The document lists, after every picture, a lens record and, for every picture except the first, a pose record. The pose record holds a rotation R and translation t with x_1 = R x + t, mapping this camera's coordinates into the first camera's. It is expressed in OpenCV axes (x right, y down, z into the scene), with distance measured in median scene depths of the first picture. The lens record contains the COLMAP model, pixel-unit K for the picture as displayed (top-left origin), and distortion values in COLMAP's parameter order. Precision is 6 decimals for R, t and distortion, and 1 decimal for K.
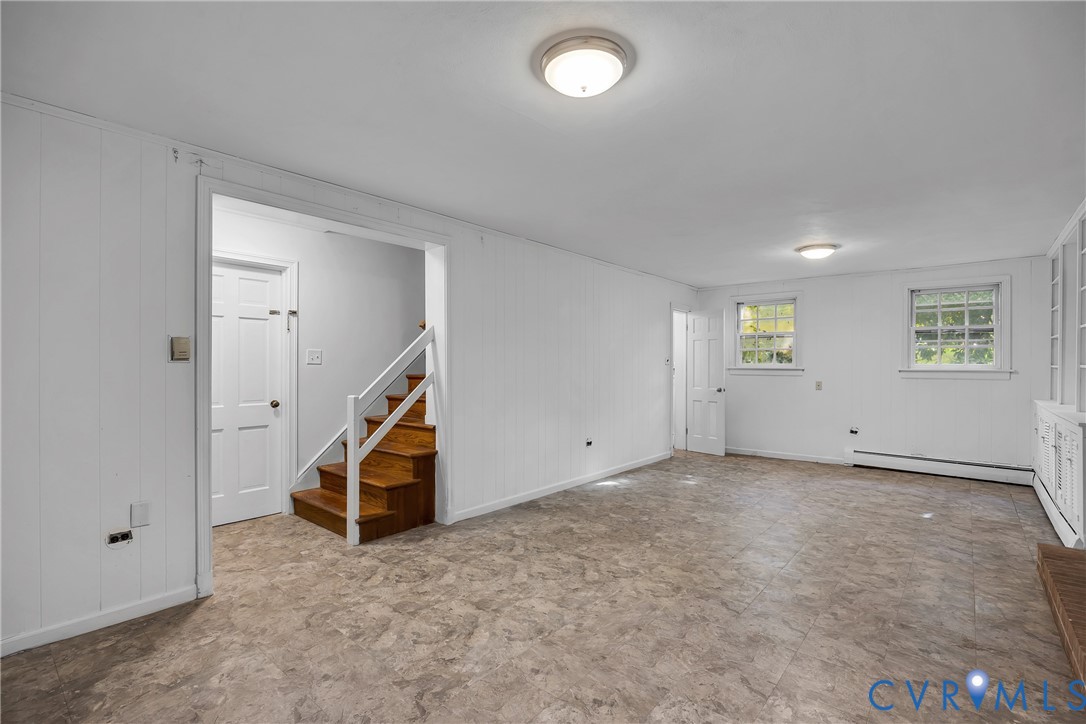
lens RADIAL K [[499.8, 0, 538.0], [0, 499.8, 368.2], [0, 0, 1]] dist [-0.009866, 0.000056]
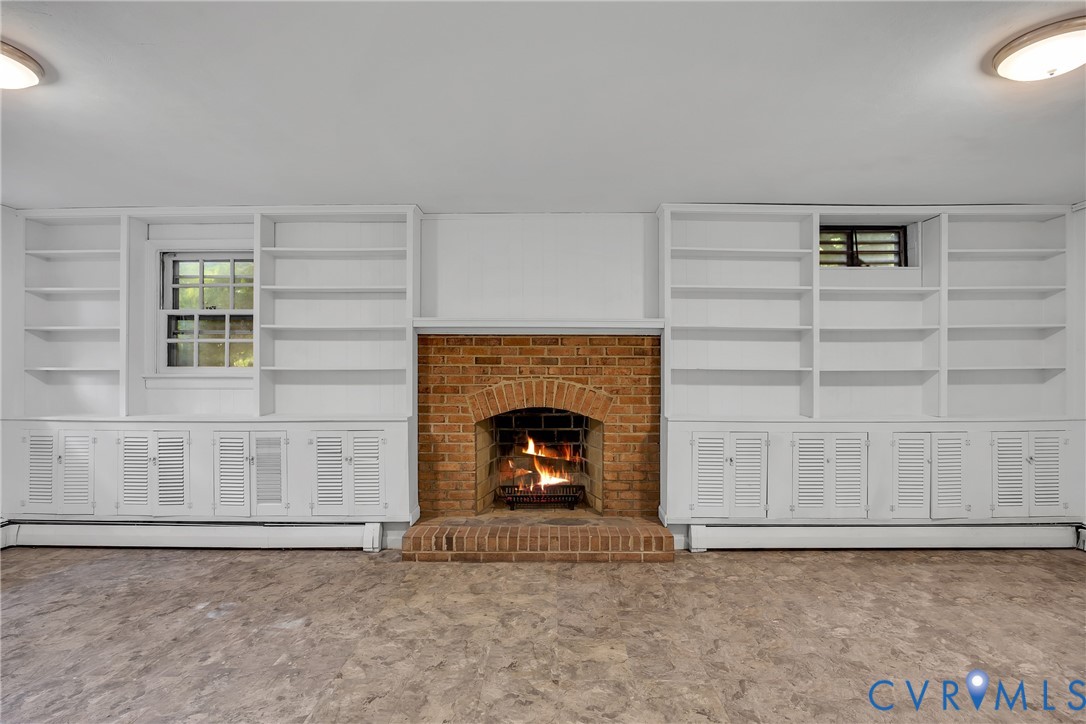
lens RADIAL K [[508.0, 0, 551.8], [0, 508.0, 364.8], [0, 0, 1]] dist [-0.010441, -0.000083]
pose [[-0.655943, 0.000065, 0.754811, -0.002951], [0.005357, 0.999975, 0.004569, -0.009982], [-0.754792, 0.007041, -0.655927, 1.161064]]
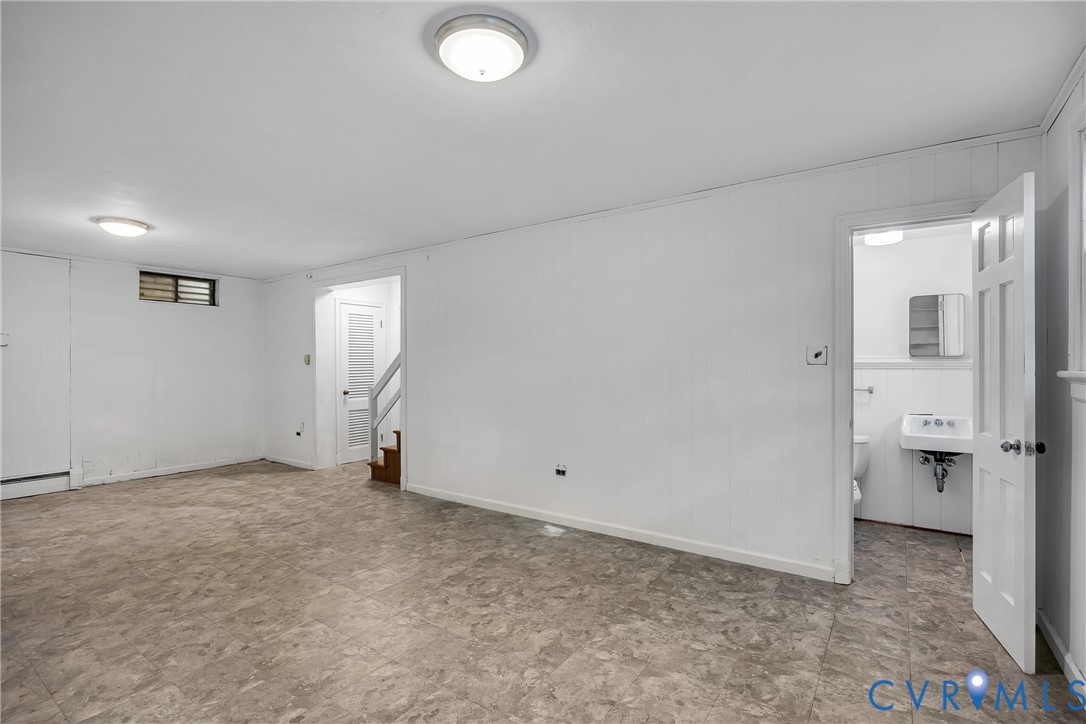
lens RADIAL K [[491.5, 0, 544.0], [0, 491.5, 371.2], [0, 0, 1]] dist [-0.014368, 0.000311]
pose [[0.112473, 0.009343, -0.993611, 1.154719], [-0.004093, 0.999952, 0.008939, -0.006361], [0.993646, 0.003061, 0.112506, 1.262768]]
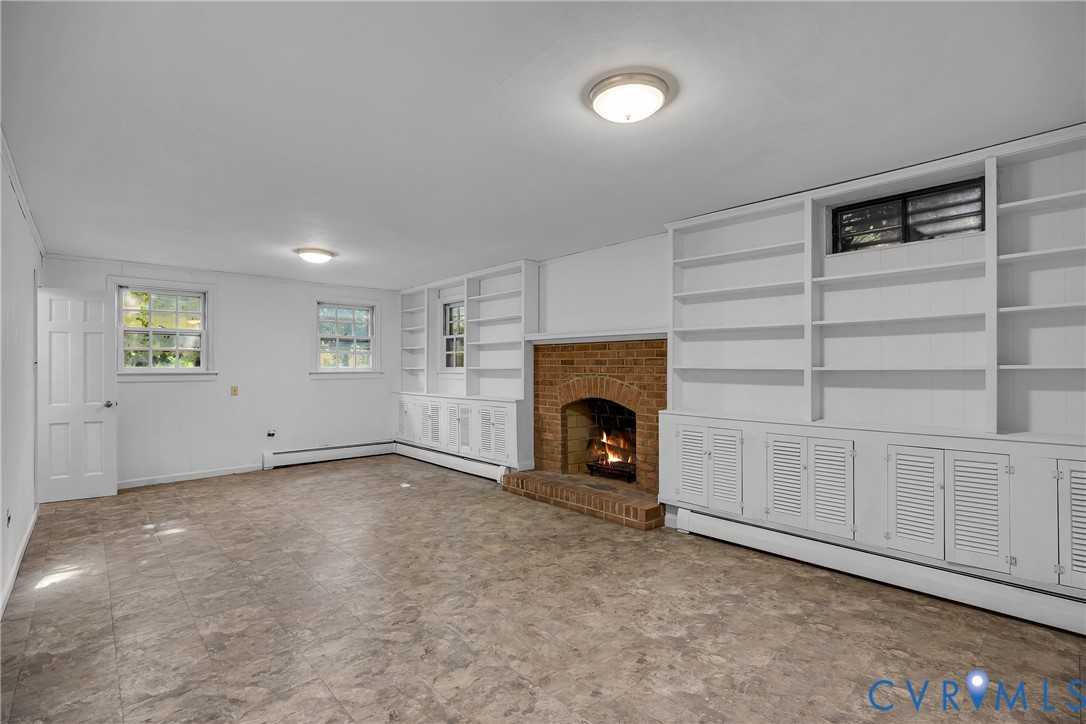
lens RADIAL K [[508.0, 0, 551.8], [0, 508.0, 364.8], [0, 0, 1]] dist [-0.010441, -0.000083]
pose [[0.100031, 0.001128, 0.994984, -0.518561], [0.013195, 0.999910, -0.002460, -0.004894], [-0.994897, 0.013375, 0.100007, 0.528301]]
